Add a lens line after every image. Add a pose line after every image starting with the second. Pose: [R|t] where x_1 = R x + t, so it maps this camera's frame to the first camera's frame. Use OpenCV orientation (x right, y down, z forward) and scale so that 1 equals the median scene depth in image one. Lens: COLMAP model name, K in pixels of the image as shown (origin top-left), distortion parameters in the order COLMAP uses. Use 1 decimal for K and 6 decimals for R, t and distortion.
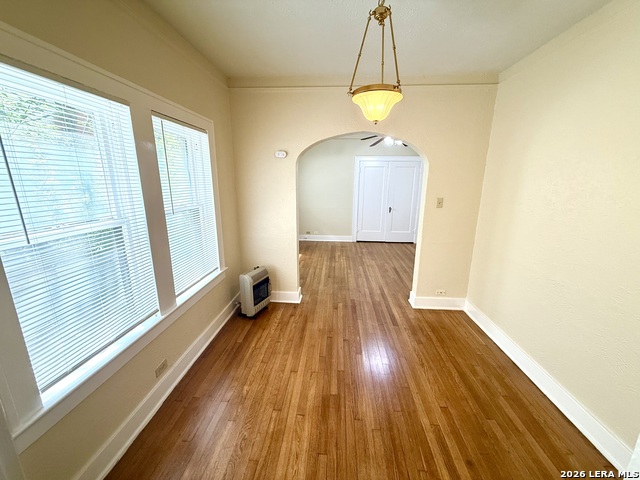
lens RADIAL K [[256.0, 0, 317.6], [0, 256.0, 239.9], [0, 0, 1]] dist [0.000509, 0.000035]
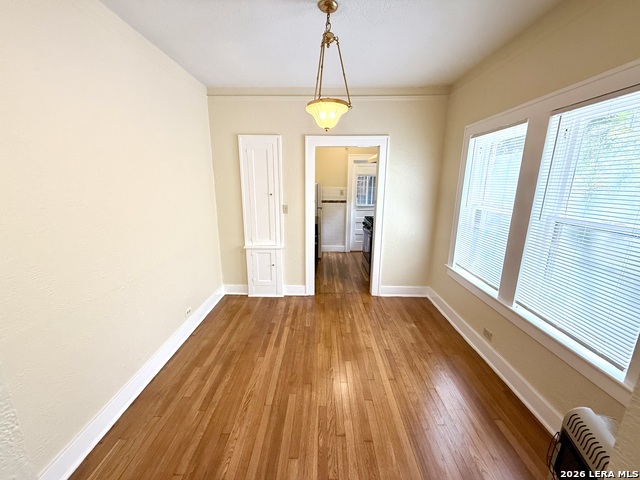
lens RADIAL K [[256.0, 0, 317.6], [0, 256.0, 239.9], [0, 0, 1]] dist [0.000509, 0.000035]
pose [[-0.998123, 0.004221, -0.061100, 0.292357], [-0.023656, 0.893634, 0.448173, -0.454726], [0.056492, 0.448777, -0.891856, 1.928201]]
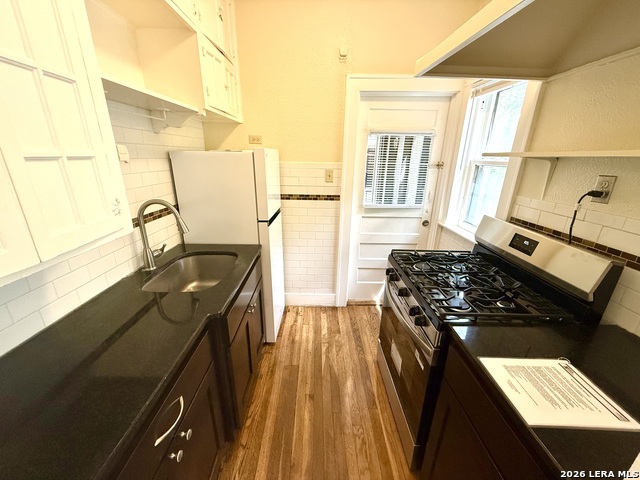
lens RADIAL K [[256.0, 0, 317.6], [0, 256.0, 239.9], [0, 0, 1]] dist [0.000509, 0.000035]
pose [[-0.996824, 0.002231, -0.079602, 0.169212], [-0.040415, 0.847133, 0.529842, -0.276801], [0.068616, 0.531377, -0.844352, 1.258899]]
